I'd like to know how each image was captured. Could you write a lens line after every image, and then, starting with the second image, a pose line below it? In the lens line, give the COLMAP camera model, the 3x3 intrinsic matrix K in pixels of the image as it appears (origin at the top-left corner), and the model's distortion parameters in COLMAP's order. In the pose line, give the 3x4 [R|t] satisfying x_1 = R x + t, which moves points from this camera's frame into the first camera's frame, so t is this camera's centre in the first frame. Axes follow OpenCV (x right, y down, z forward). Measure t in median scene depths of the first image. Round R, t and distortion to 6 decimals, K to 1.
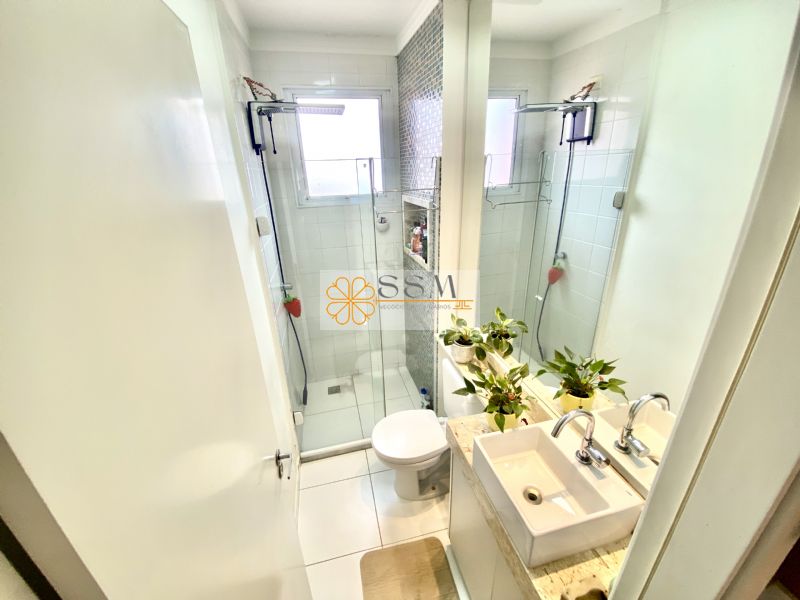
lens RADIAL K [[317.6, 0, 396.4], [0, 317.6, 298.2], [0, 0, 1]] dist [0.060816, -0.045412]
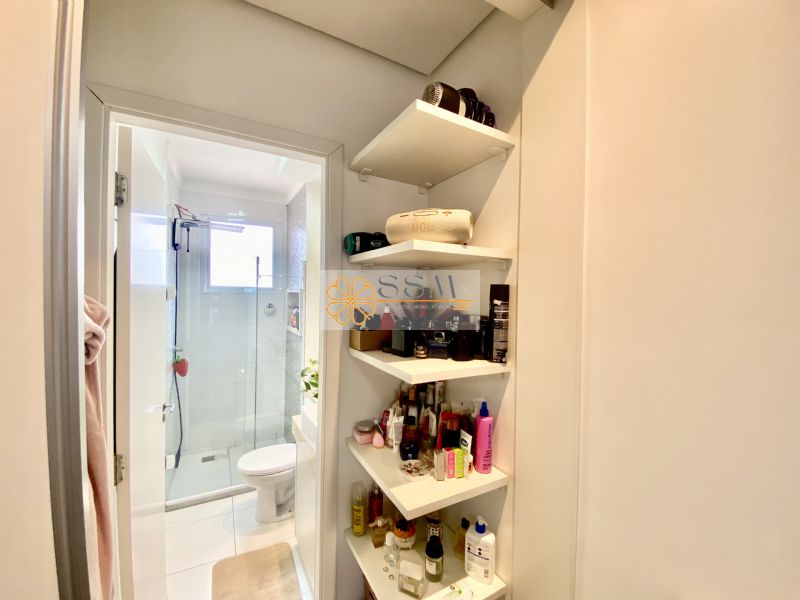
lens RADIAL K [[329.0, 0, 398.0], [0, 329.0, 301.7], [0, 0, 1]] dist [0.016808, -0.017793]
pose [[0.964544, 0.045610, 0.259950, 0.131307], [0.051292, 0.933779, -0.354155, 0.288093], [-0.258889, 0.354931, 0.898332, -0.415621]]
